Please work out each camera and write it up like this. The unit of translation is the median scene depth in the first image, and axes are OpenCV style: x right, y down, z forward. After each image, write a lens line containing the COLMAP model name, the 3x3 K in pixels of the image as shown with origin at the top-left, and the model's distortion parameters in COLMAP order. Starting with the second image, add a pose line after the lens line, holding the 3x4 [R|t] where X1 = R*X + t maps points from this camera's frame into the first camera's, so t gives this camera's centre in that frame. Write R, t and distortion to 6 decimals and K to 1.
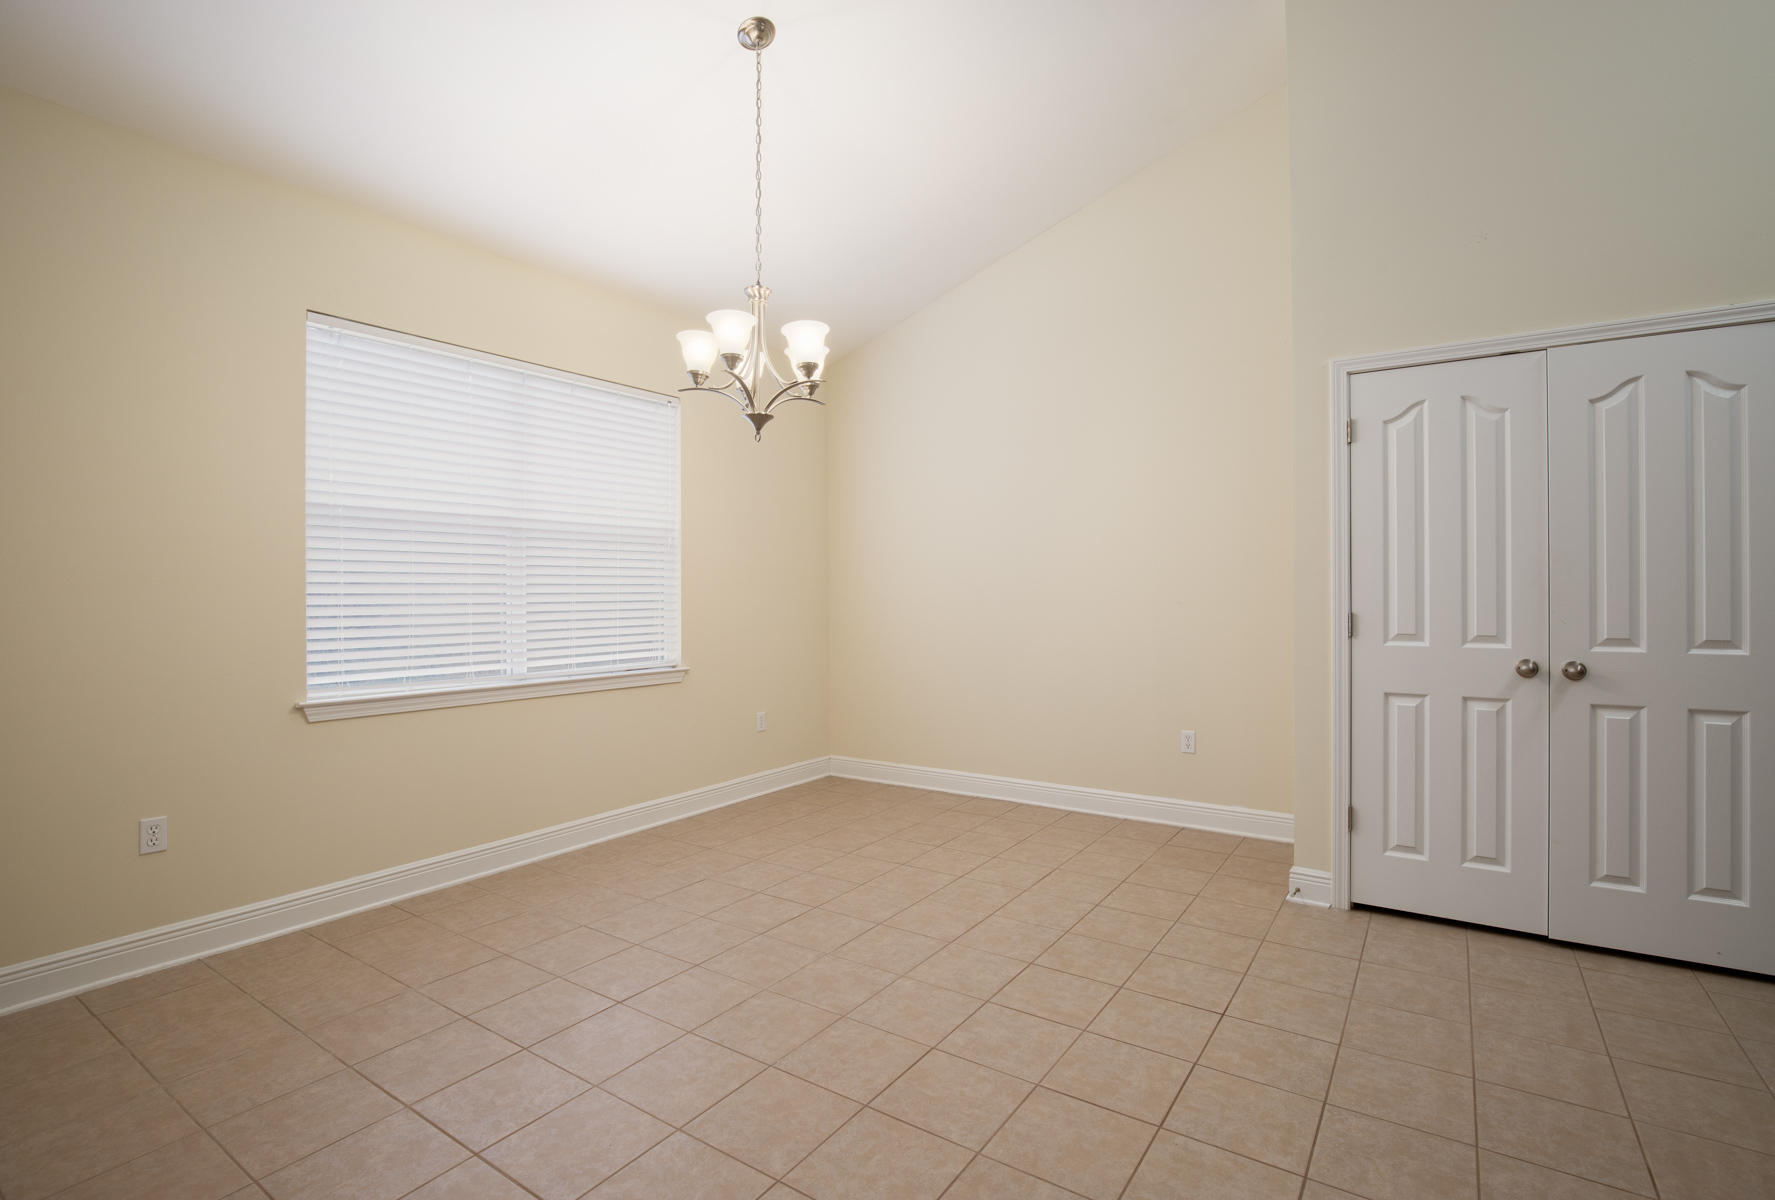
lens RADIAL K [[841.5, 0, 898.9], [0, 841.5, 588.0], [0, 0, 1]] dist [-0.014000, 0.000637]
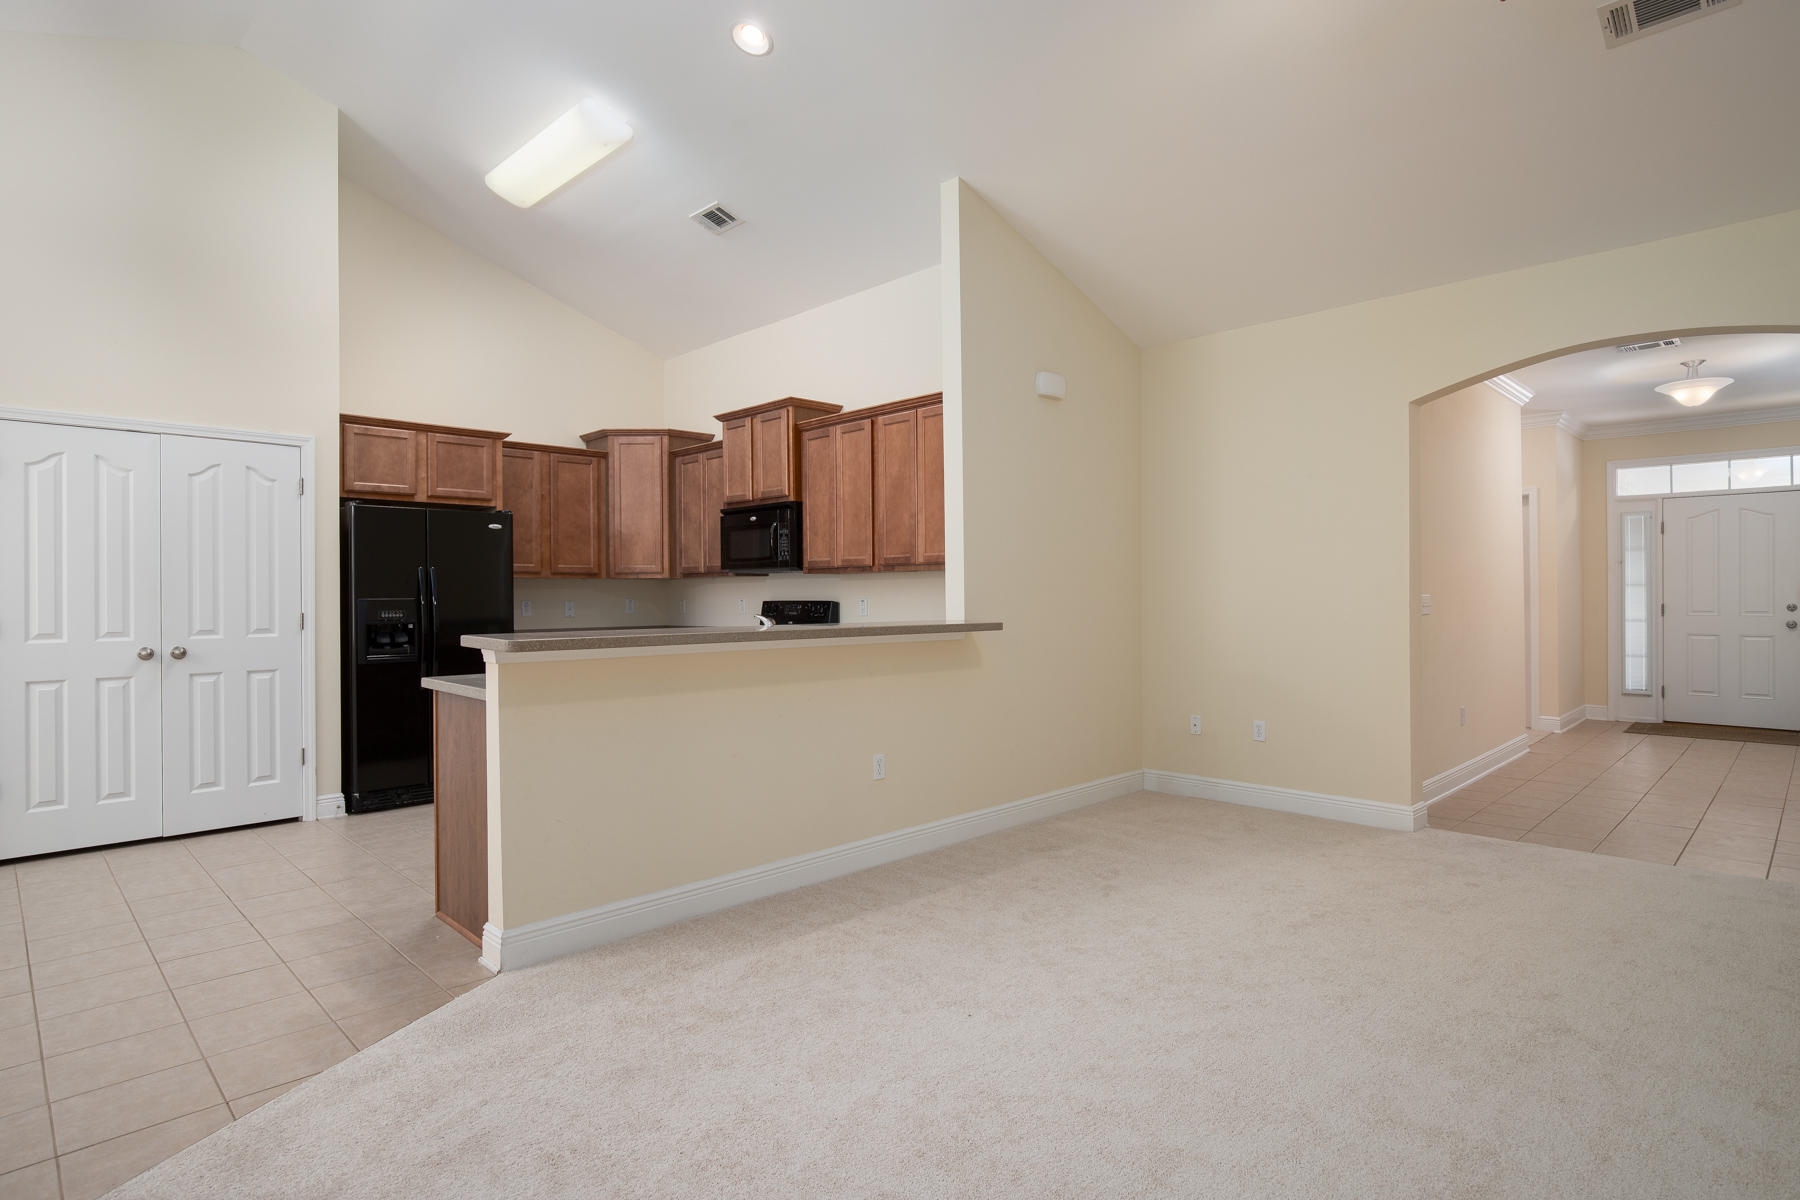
lens RADIAL K [[915.3, 0, 888.0], [0, 915.3, 597.6], [0, 0, 1]] dist [-0.008983, 0.003706]
pose [[0.193943, 0.002893, 0.981009, -0.542371], [0.004118, 0.999984, -0.003763, 0.011440], [-0.981004, 0.004770, 0.193928, -0.560993]]
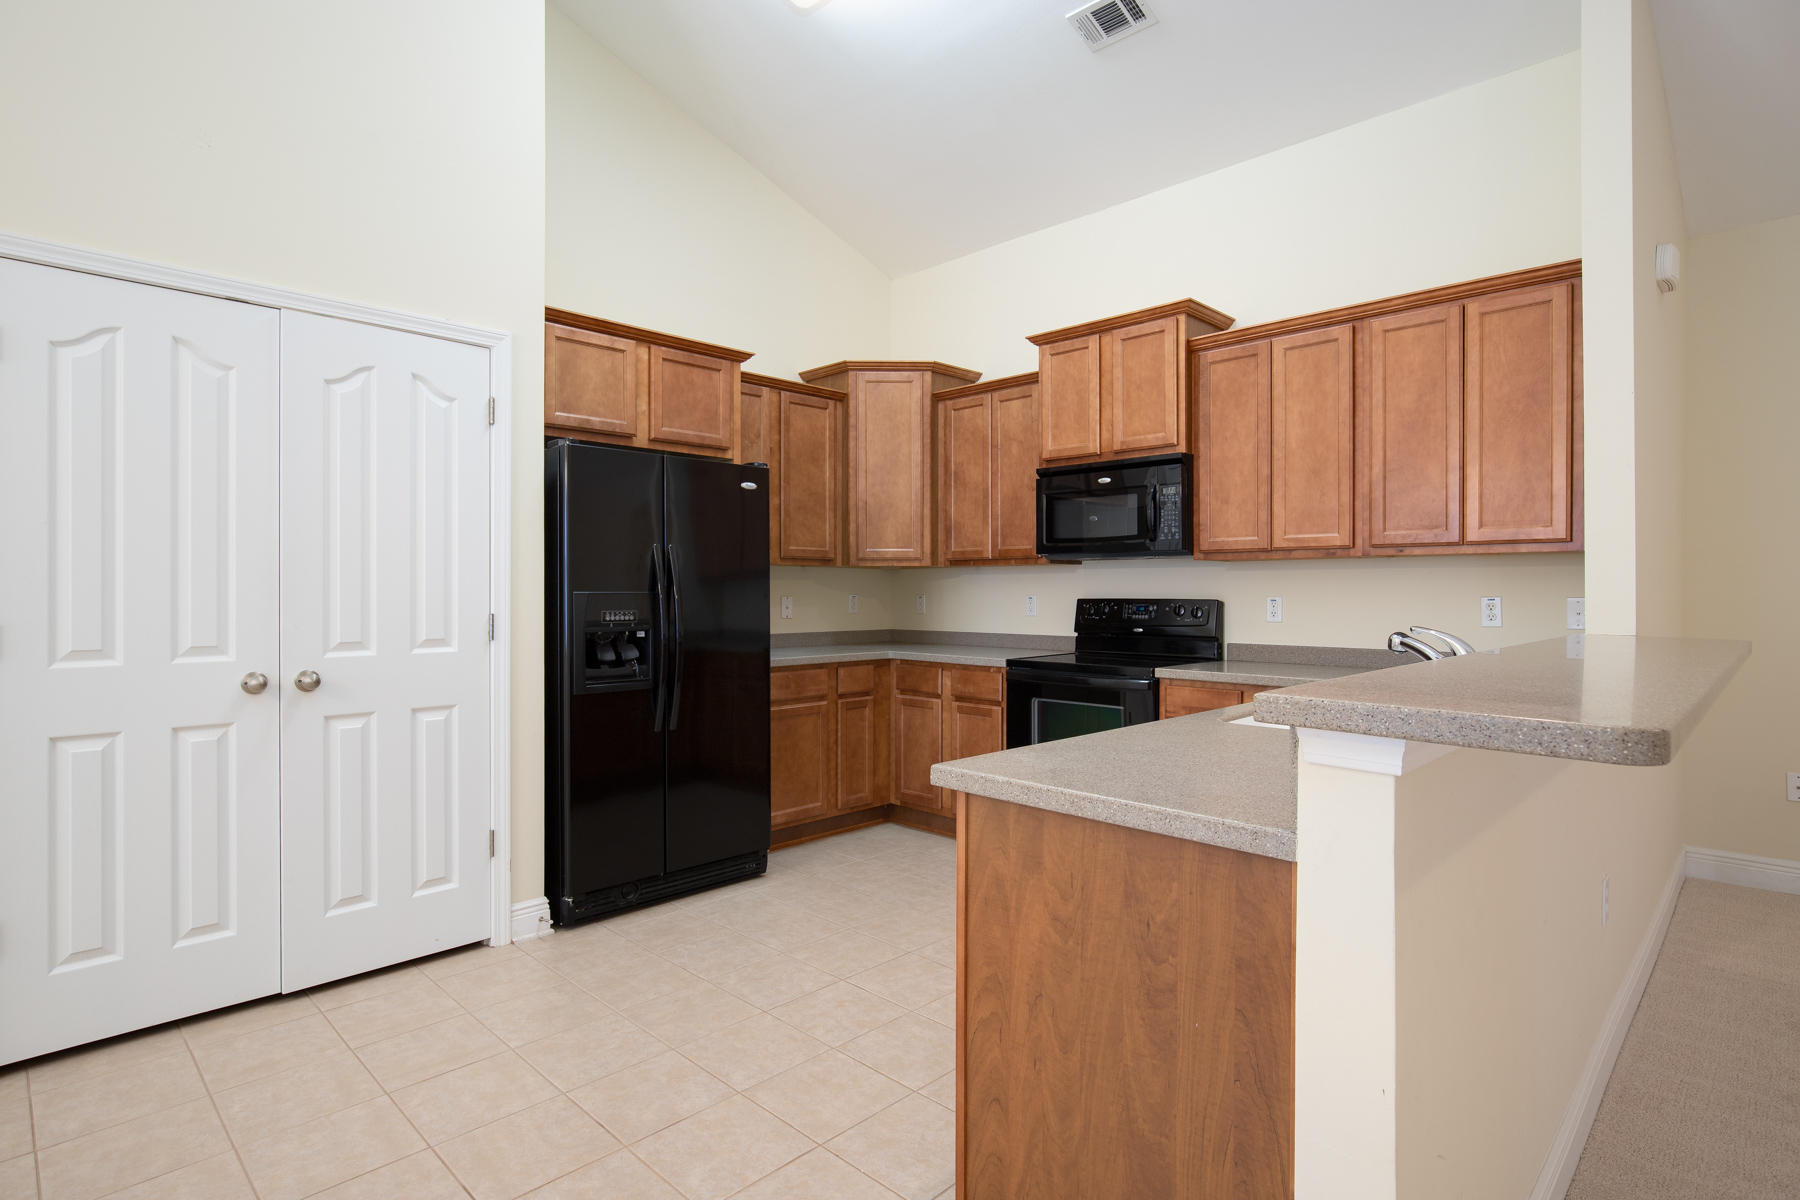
lens RADIAL K [[915.3, 0, 913.1], [0, 915.3, 596.0], [0, 0, 1]] dist [-0.008983, 0.003706]
pose [[0.179888, 0.001875, 0.983685, -0.028201], [-0.003559, 0.999993, -0.001255, 0.007912], [-0.983681, -0.003275, 0.179894, 0.189829]]
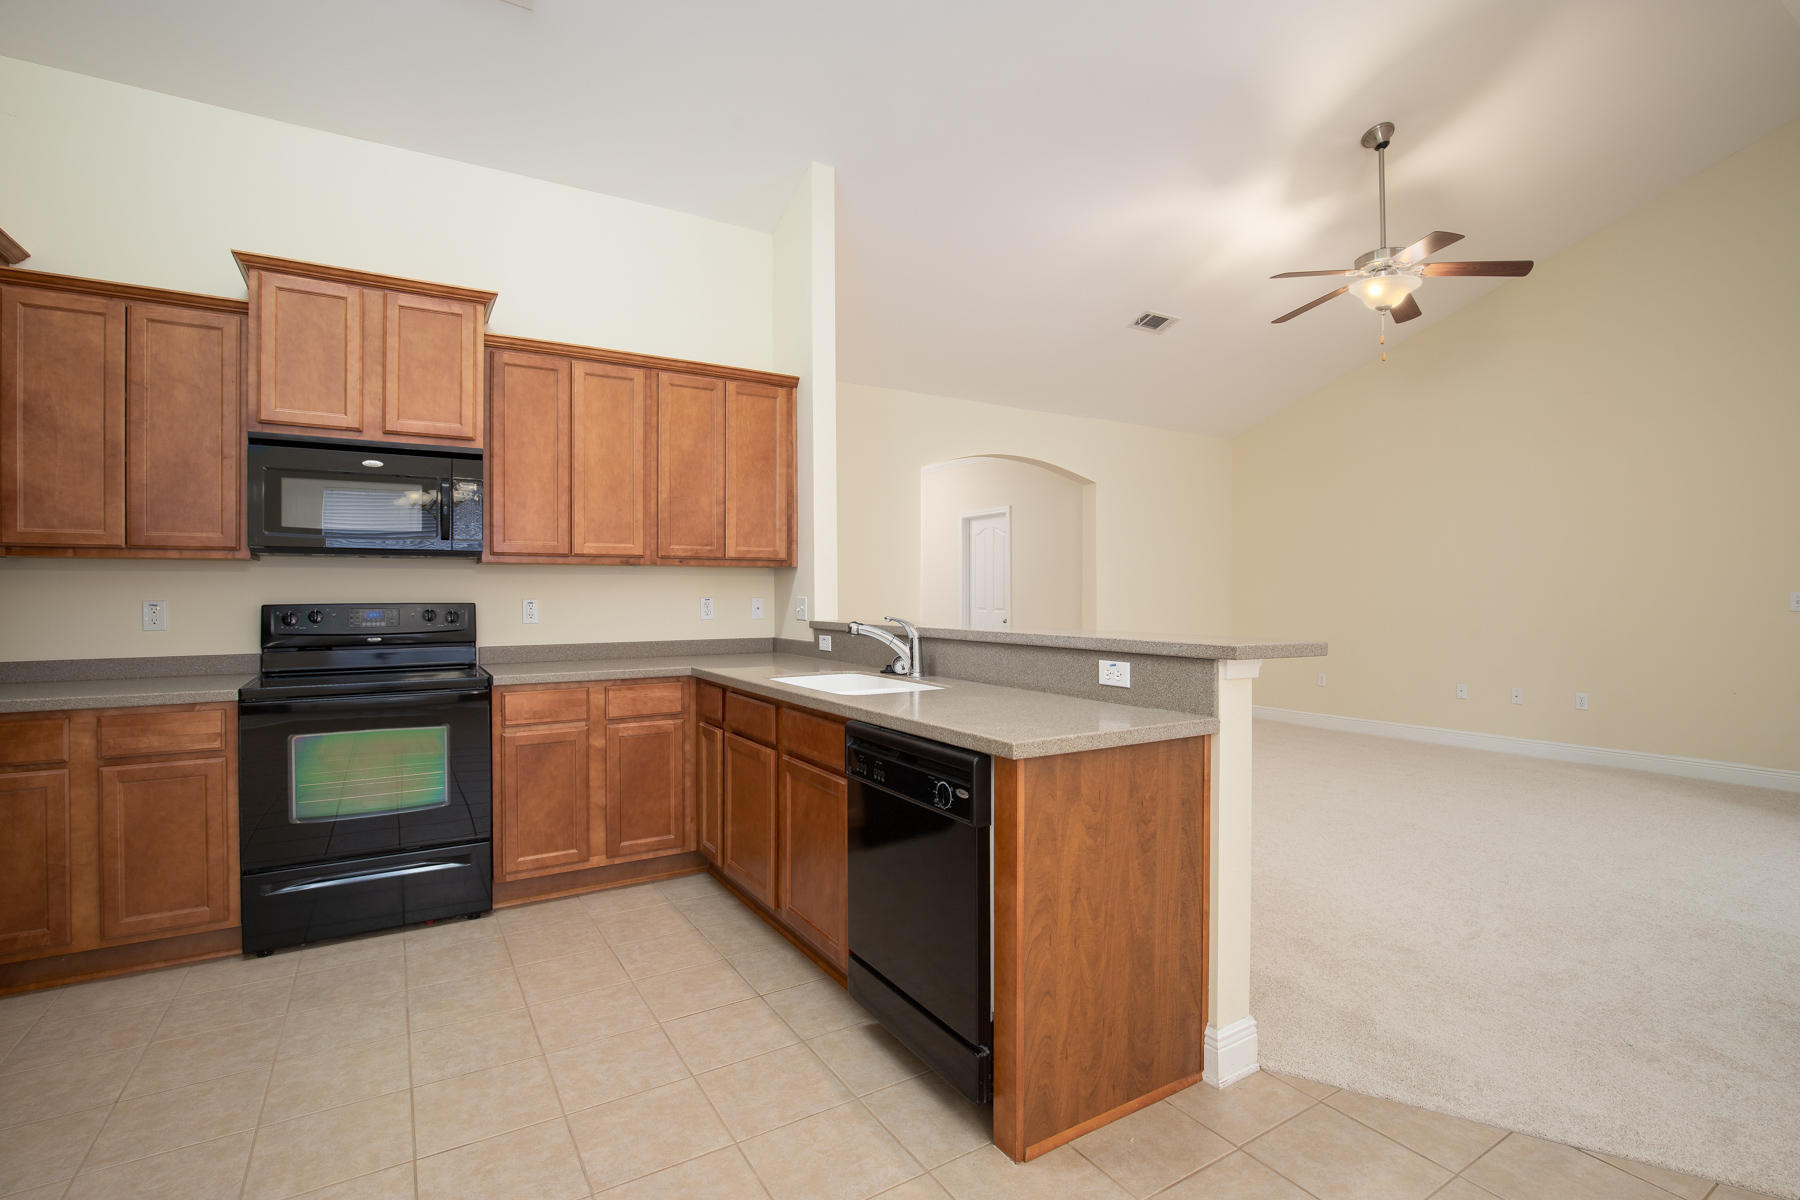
lens RADIAL K [[821.0, 0, 893.1], [0, 821.0, 598.1], [0, 0, 1]] dist [-0.019657, 0.000724]
pose [[-0.906880, 0.007522, 0.421323, 0.366844], [0.009478, 0.999952, 0.002549, 0.005941], [-0.421283, 0.006305, -0.906907, 0.857331]]
